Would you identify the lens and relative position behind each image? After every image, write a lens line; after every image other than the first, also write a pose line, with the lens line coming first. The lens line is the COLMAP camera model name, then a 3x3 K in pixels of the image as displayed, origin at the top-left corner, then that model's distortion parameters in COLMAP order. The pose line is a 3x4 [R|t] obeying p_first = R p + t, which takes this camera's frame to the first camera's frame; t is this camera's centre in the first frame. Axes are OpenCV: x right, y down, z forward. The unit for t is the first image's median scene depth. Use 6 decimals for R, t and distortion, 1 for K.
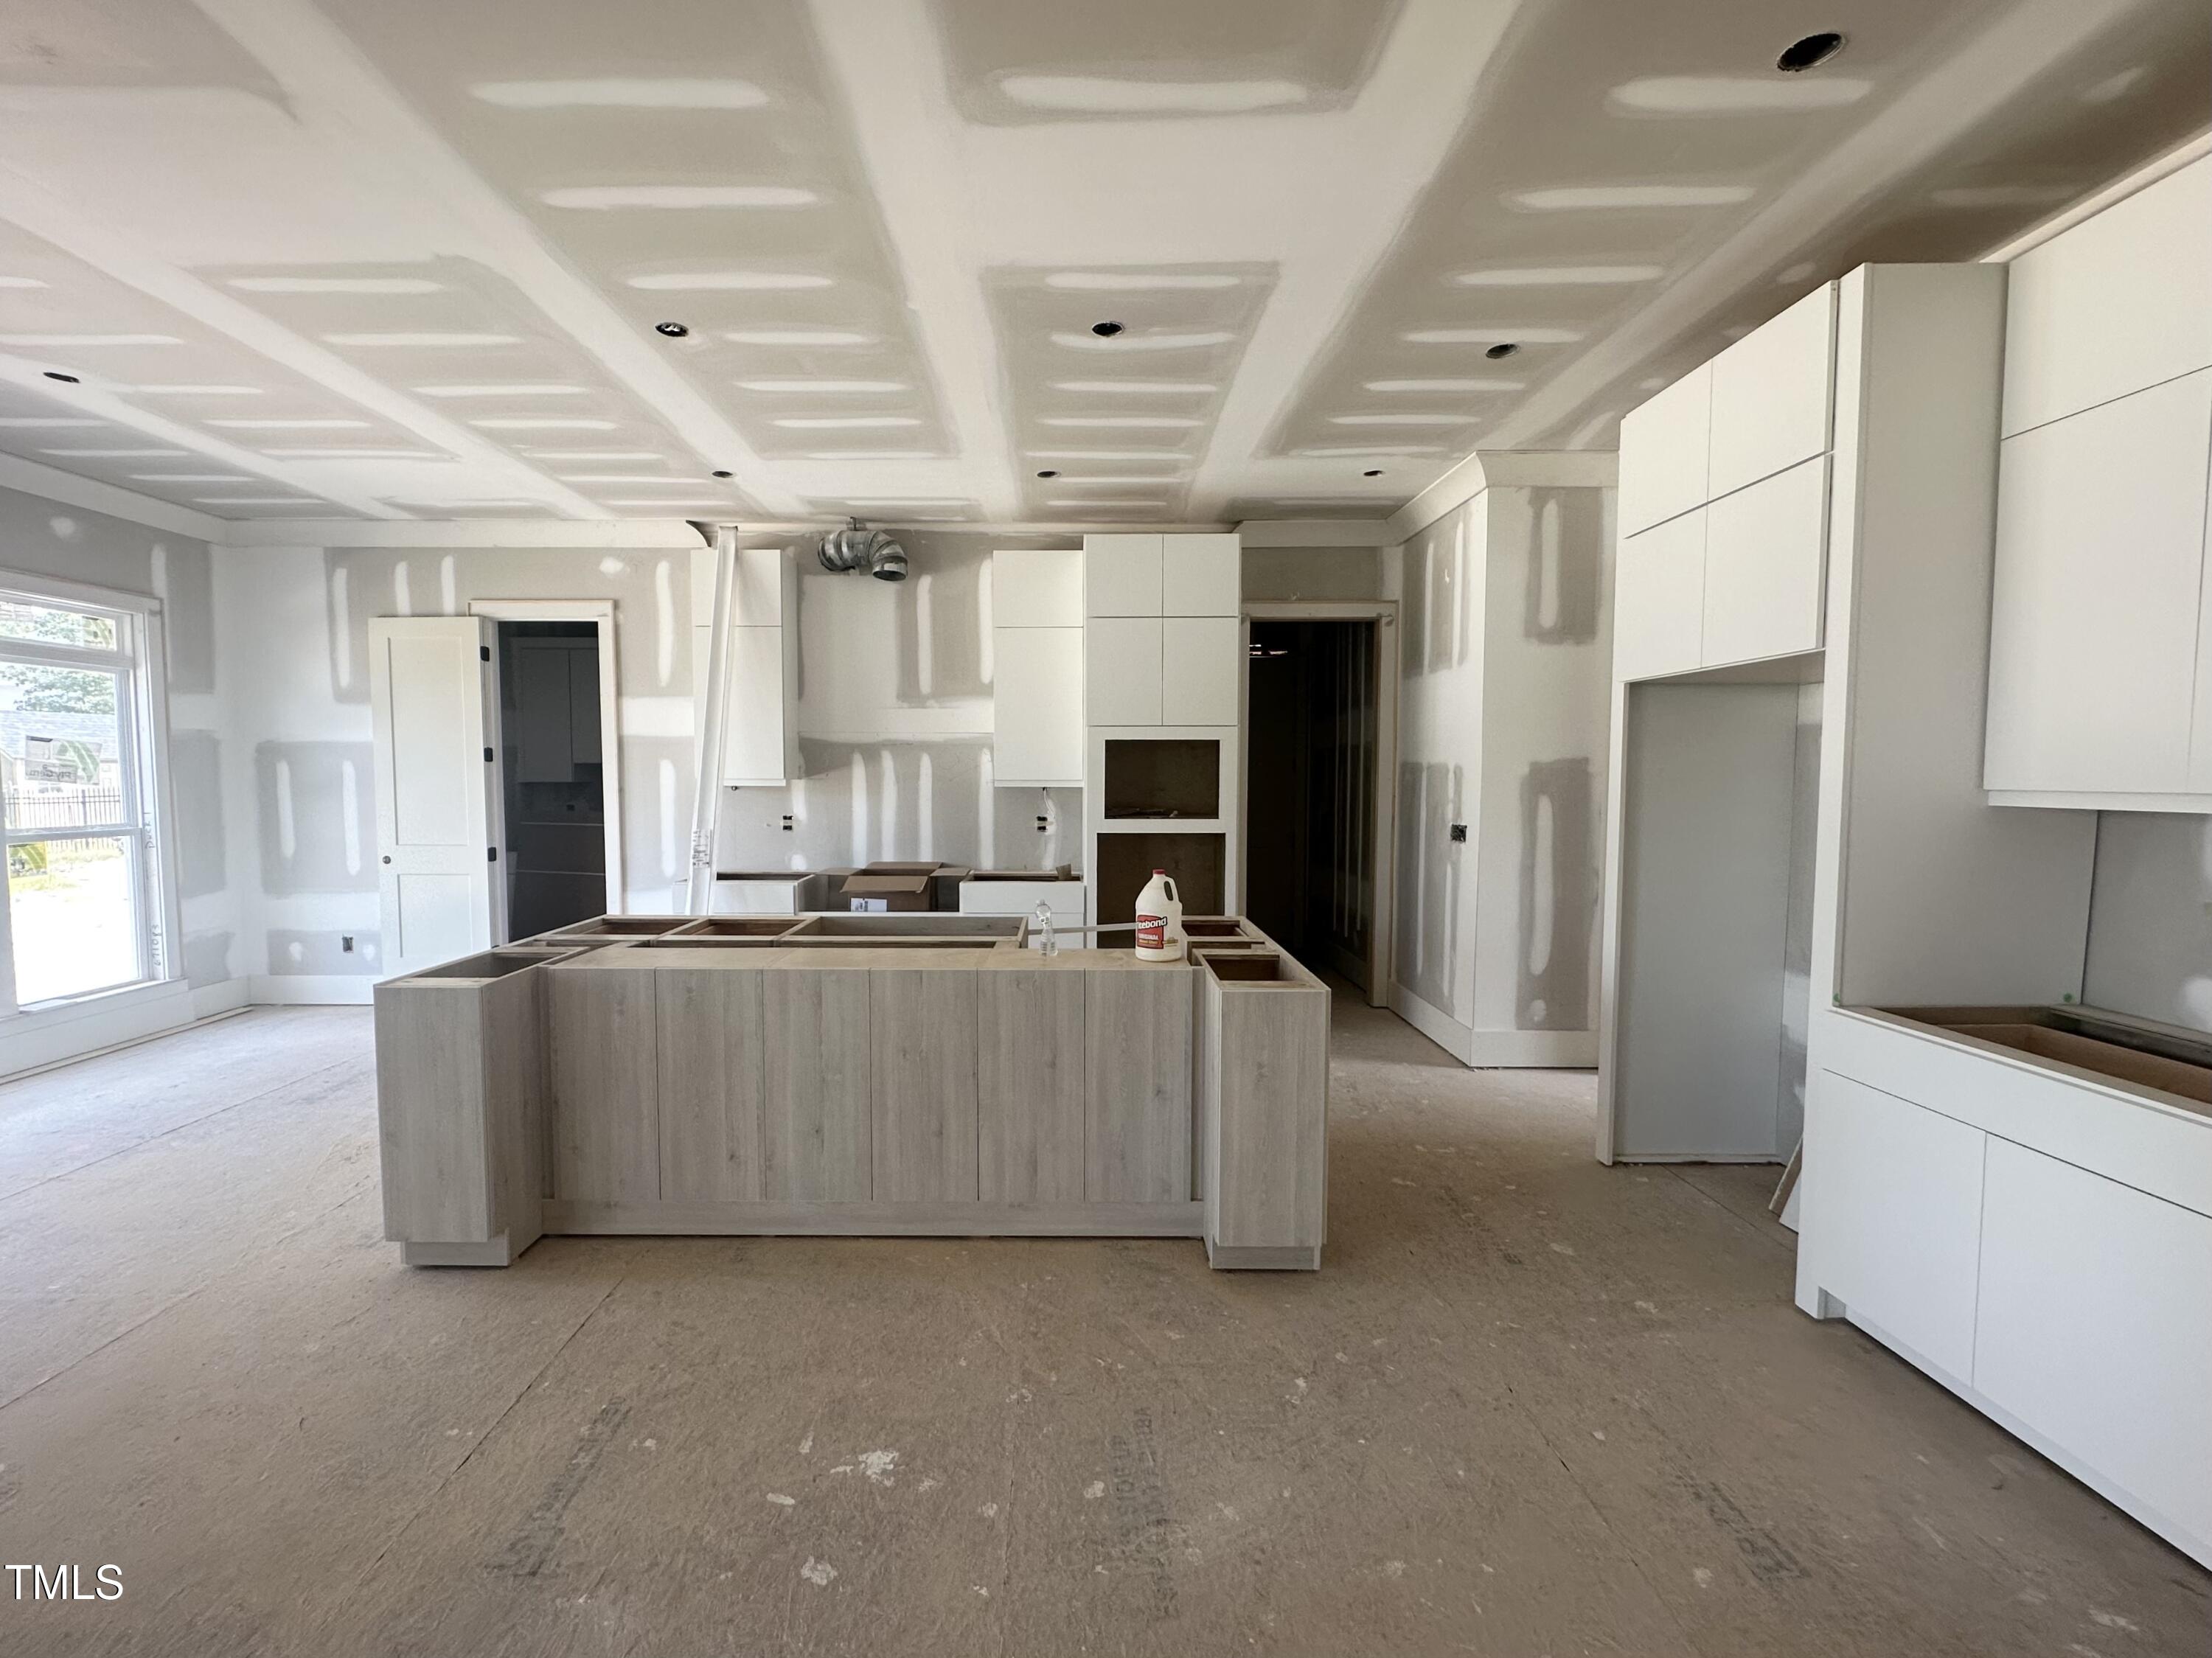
lens RADIAL K [[937.3, 0, 1089.9], [0, 937.3, 830.2], [0, 0, 1]] dist [-0.000612, 0.000173]
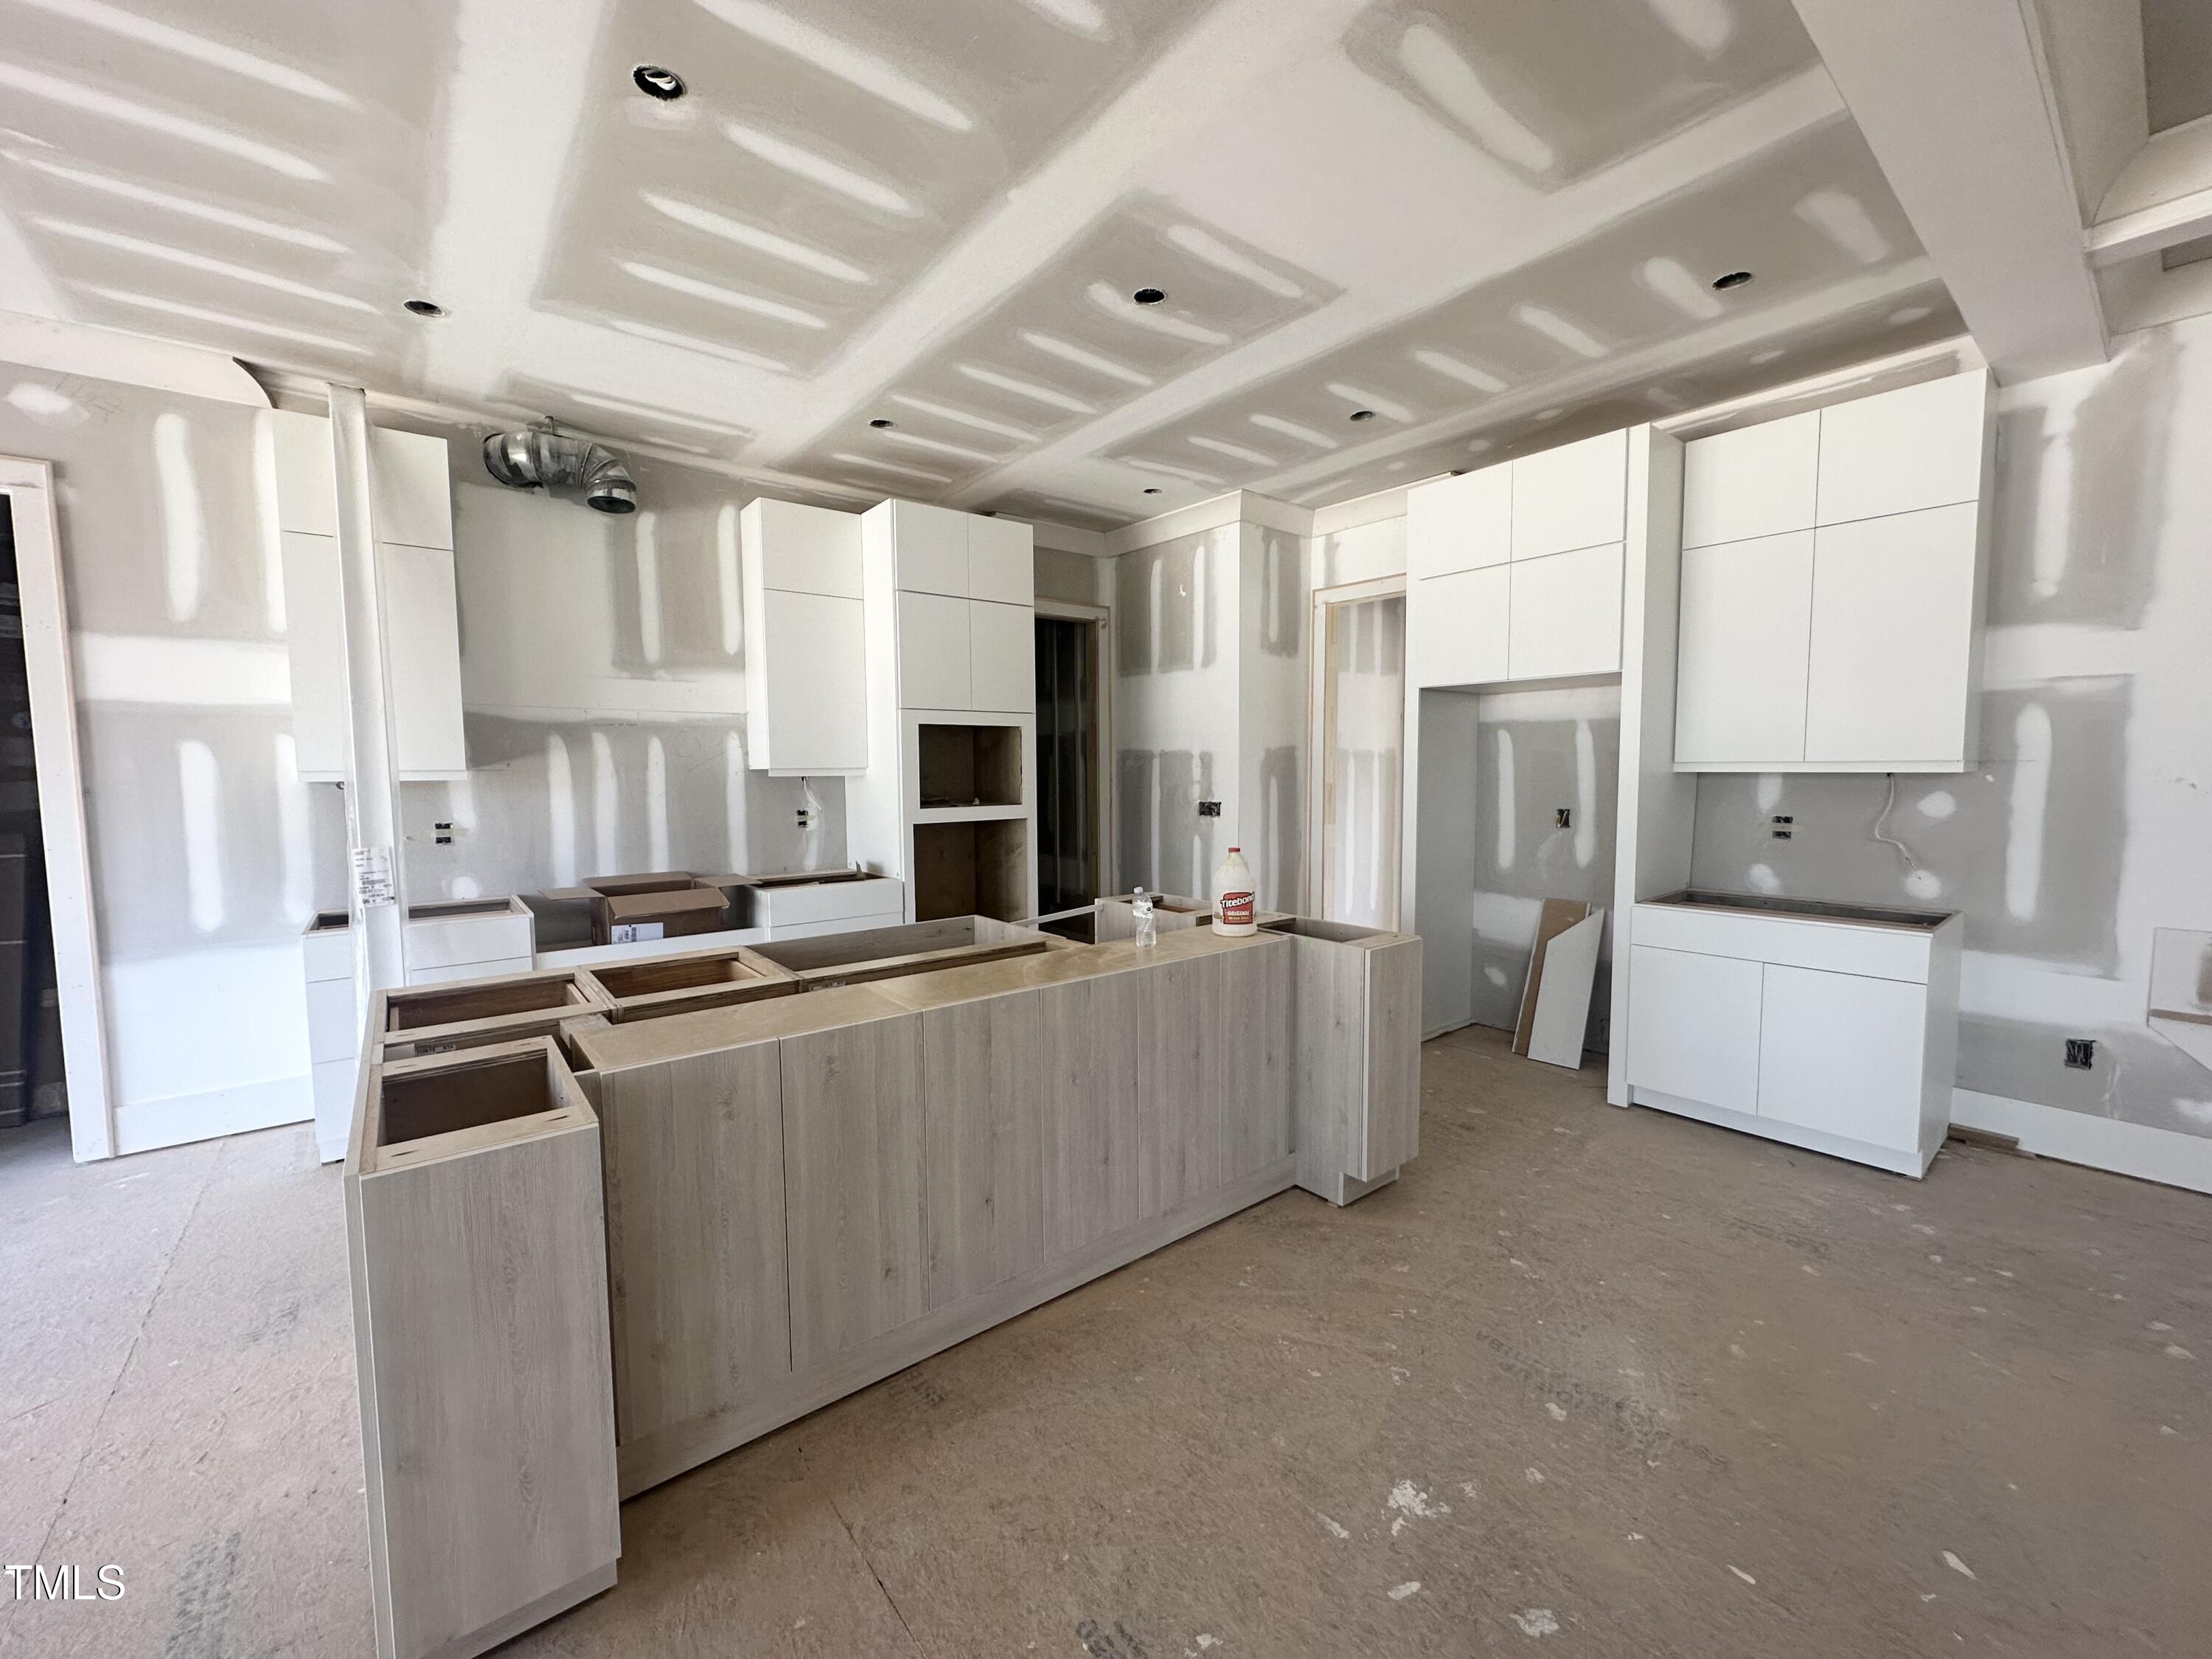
lens RADIAL K [[869.6, 0, 1105.4], [0, 869.6, 828.9], [0, 0, 1]] dist [-0.000751, -0.000122]
pose [[0.783525, -0.052556, 0.619134, -0.460119], [0.046609, 0.998580, 0.025782, -0.006850], [-0.619610, 0.008656, 0.784862, 0.248402]]
